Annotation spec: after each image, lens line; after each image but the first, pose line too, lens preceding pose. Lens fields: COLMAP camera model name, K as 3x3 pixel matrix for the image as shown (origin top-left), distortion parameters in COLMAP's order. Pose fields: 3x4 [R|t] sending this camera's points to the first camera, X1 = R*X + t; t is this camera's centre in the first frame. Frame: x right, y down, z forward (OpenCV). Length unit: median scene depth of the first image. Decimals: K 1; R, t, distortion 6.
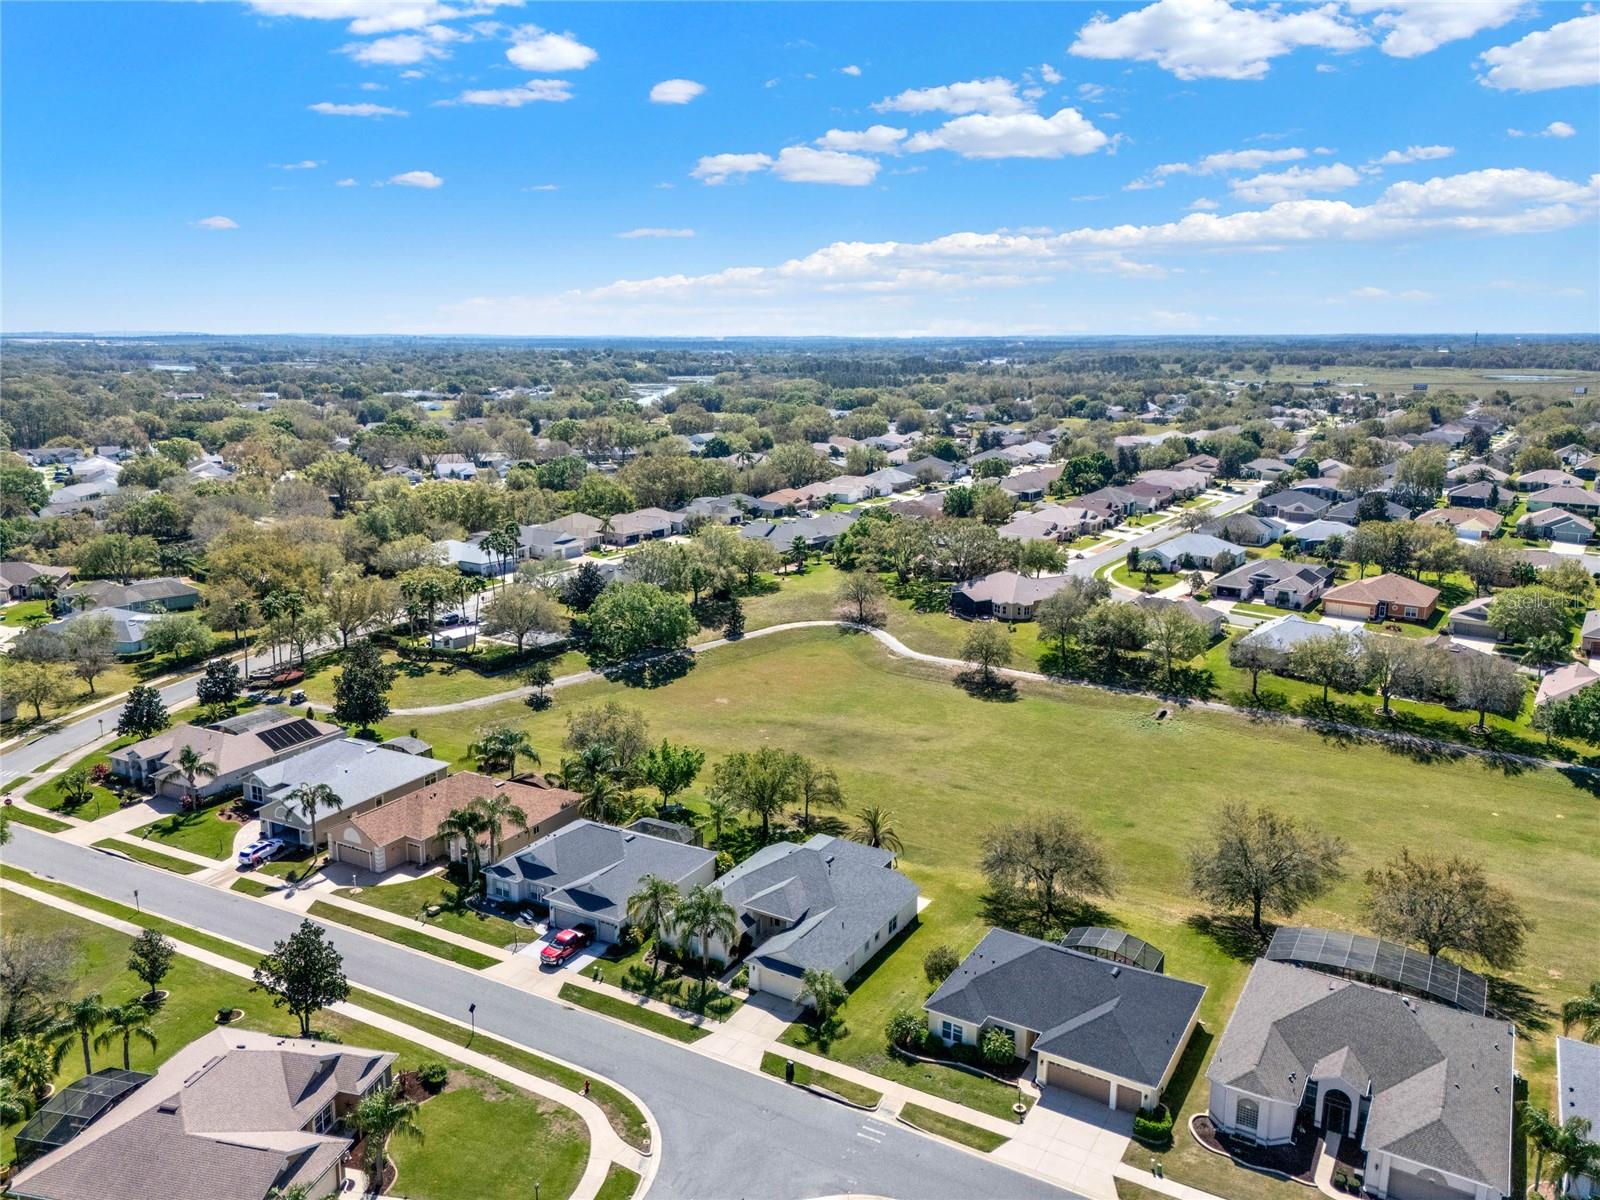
lens RADIAL K [[1183.3, 0, 810.3], [0, 1183.3, 550.0], [0, 0, 1]] dist [0.122207, -0.130746]
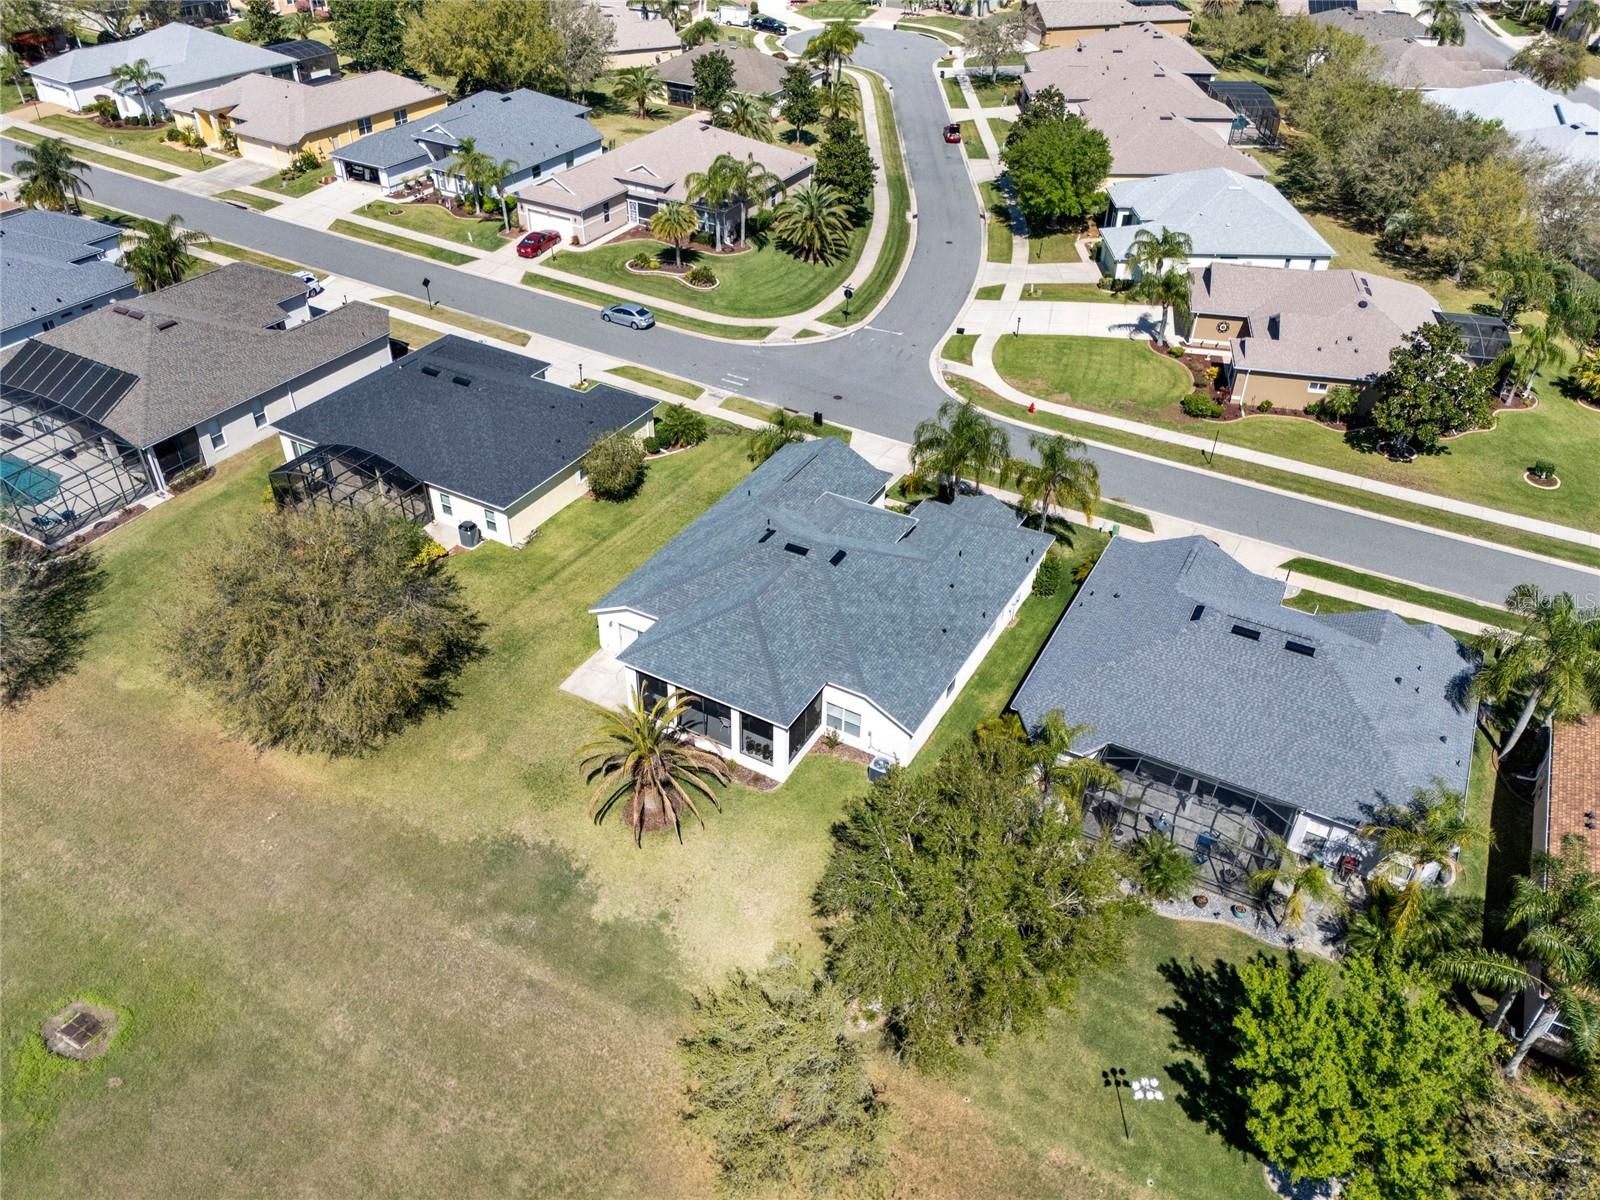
lens RADIAL K [[1213.2, 0, 800.0], [0, 1213.2, 600.0], [0, 0, 1]] dist [0.059911, -0.049054]
pose [[-0.999532, -0.010277, -0.028822, 0.014061], [-0.027916, 0.692011, 0.721347, -0.083864], [0.012532, 0.721813, -0.691974, 1.125186]]
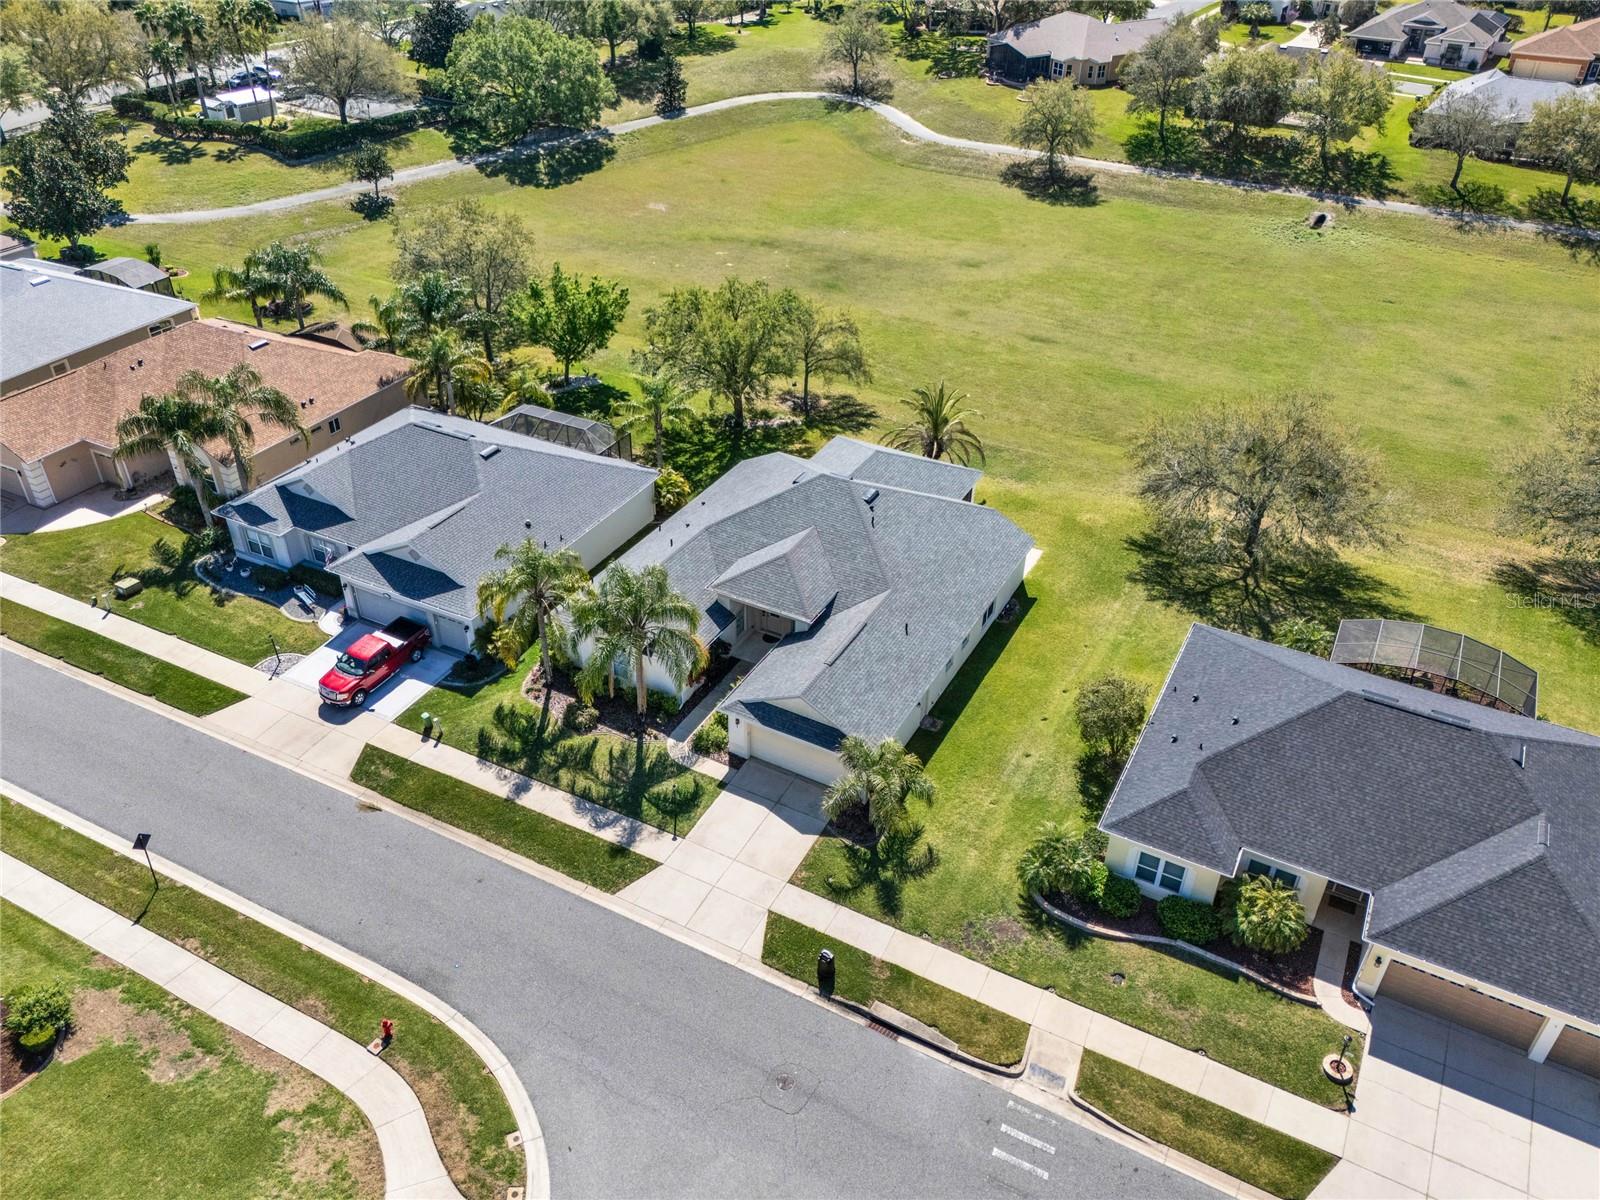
lens RADIAL K [[1227.1, 0, 807.6], [0, 1227.1, 541.8], [0, 0, 1]] dist [0.061384, -0.050965]
pose [[0.999223, -0.013238, 0.037136, -0.026261], [-0.001442, 0.929040, 0.369977, 0.063554], [-0.039399, -0.369743, 0.928299, 0.400315]]
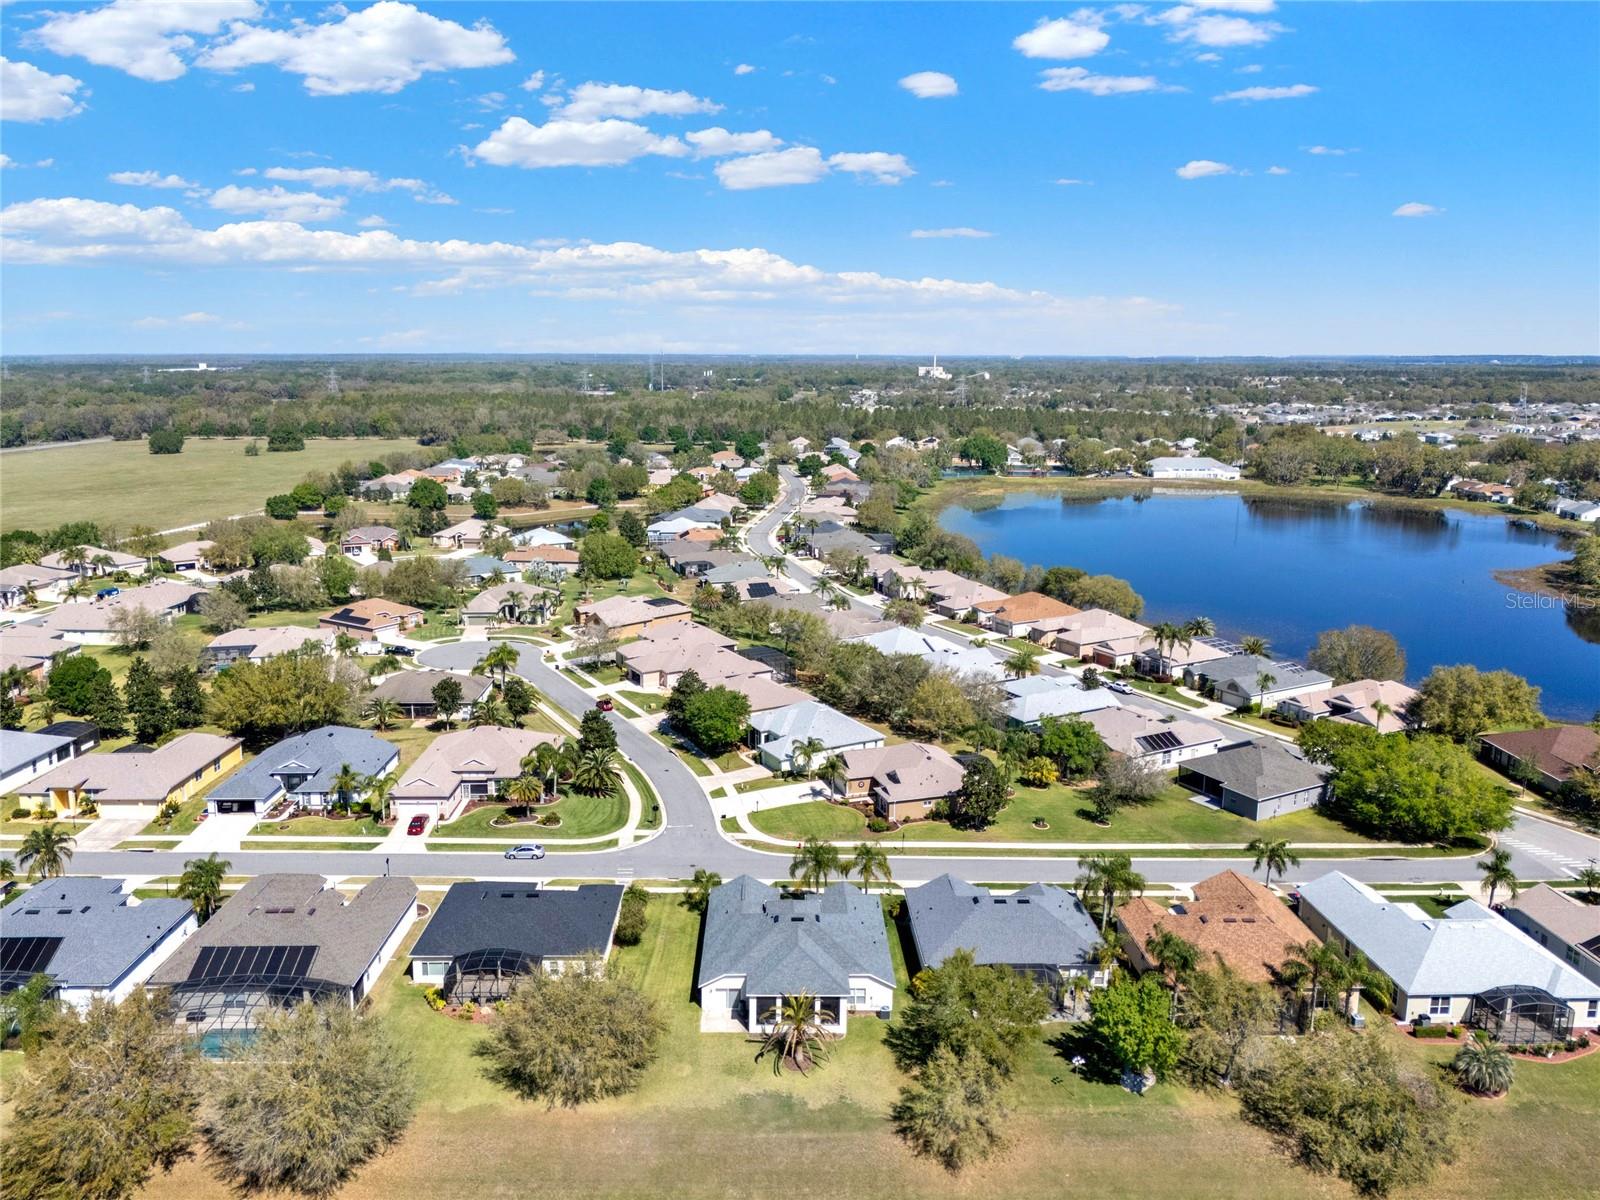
lens RADIAL K [[1211.4, 0, 801.4], [0, 1211.4, 493.8], [0, 0, 1]] dist [0.091023, -0.085806]
pose [[-0.853748, 0.044070, -0.518817, 0.420268], [-0.106885, 0.960359, 0.257461, -0.286409], [0.509597, 0.275261, -0.815194, 1.423621]]
